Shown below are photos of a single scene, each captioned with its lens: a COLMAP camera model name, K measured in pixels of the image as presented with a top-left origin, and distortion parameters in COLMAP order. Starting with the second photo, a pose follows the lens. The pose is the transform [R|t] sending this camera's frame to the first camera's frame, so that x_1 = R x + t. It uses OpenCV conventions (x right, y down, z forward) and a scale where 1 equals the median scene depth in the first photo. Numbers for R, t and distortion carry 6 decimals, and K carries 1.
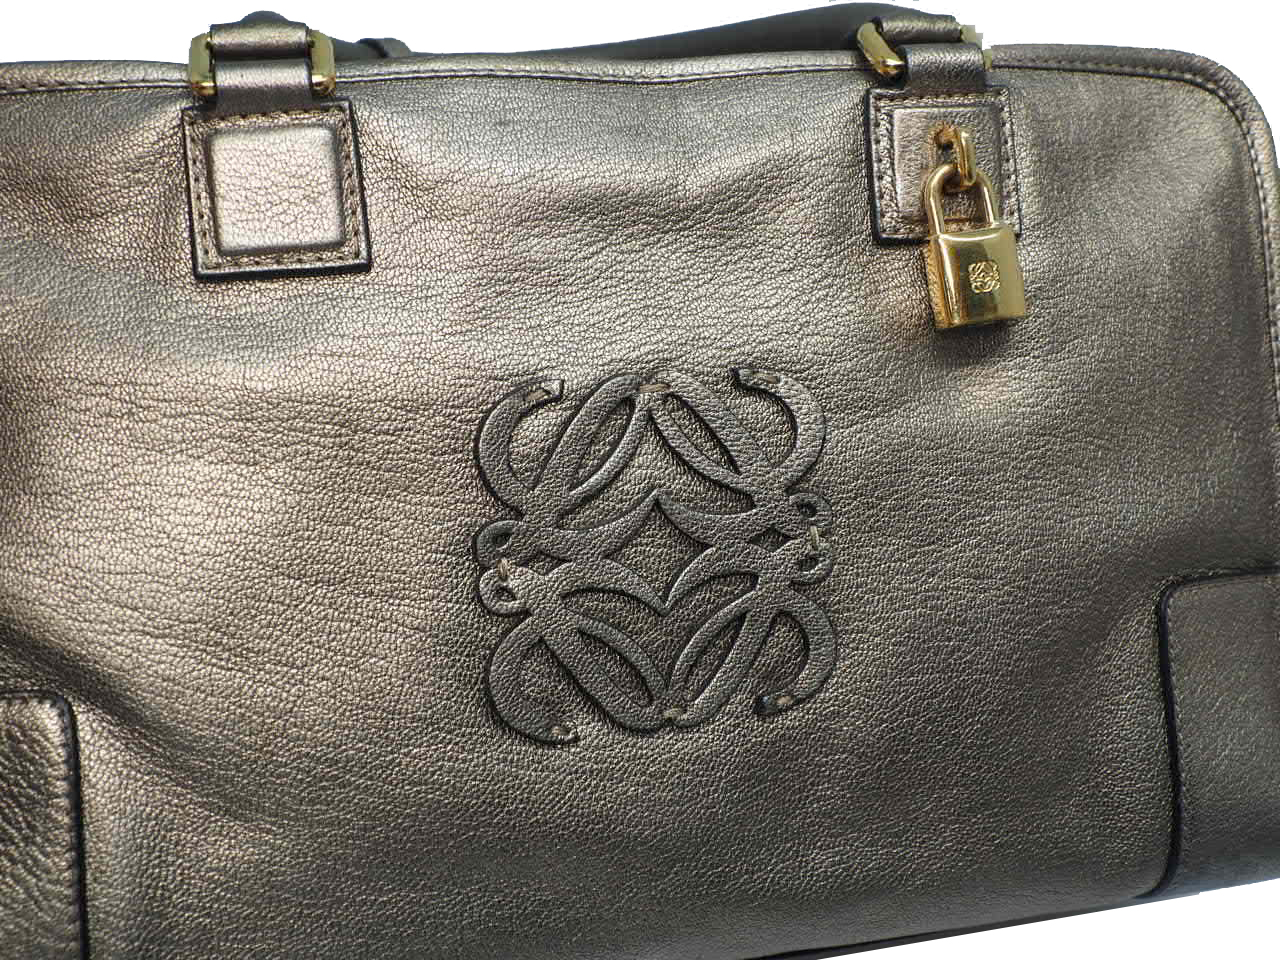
lens RADIAL K [[1450.3, 0, 642.6], [0, 1450.3, 518.7], [0, 0, 1]] dist [-0.013037, -0.032163]
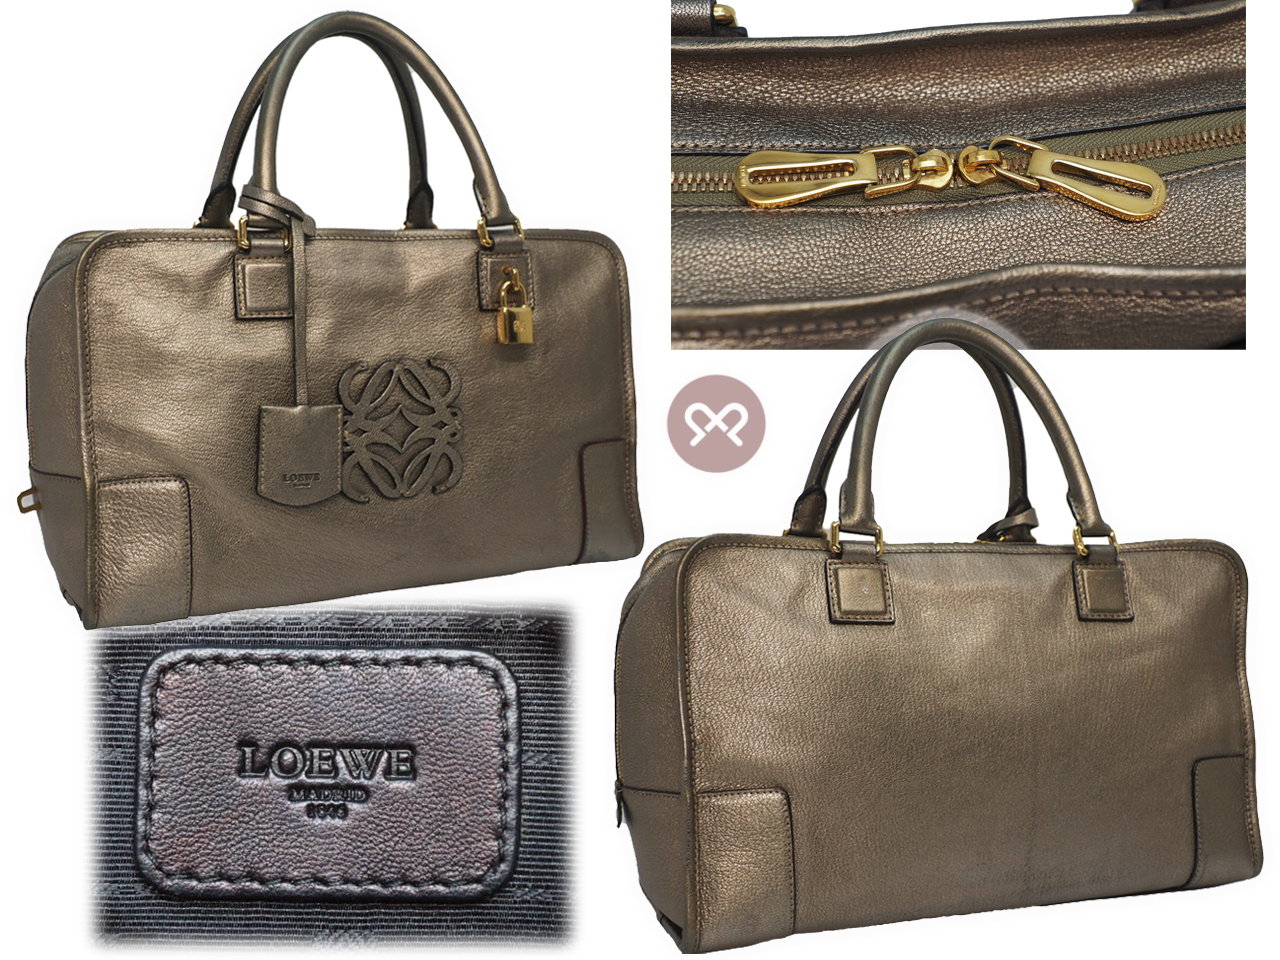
lens RADIAL K [[1460.6, 0, 640.0], [0, 1460.6, 480.0], [0, 0, 1]] dist [-0.226494, -0.008773]
pose [[0.920375, 0.008696, 0.390941, -0.596547], [-0.028947, 0.998525, 0.045938, -0.017635], [-0.389965, -0.053596, 0.919269, -1.528614]]
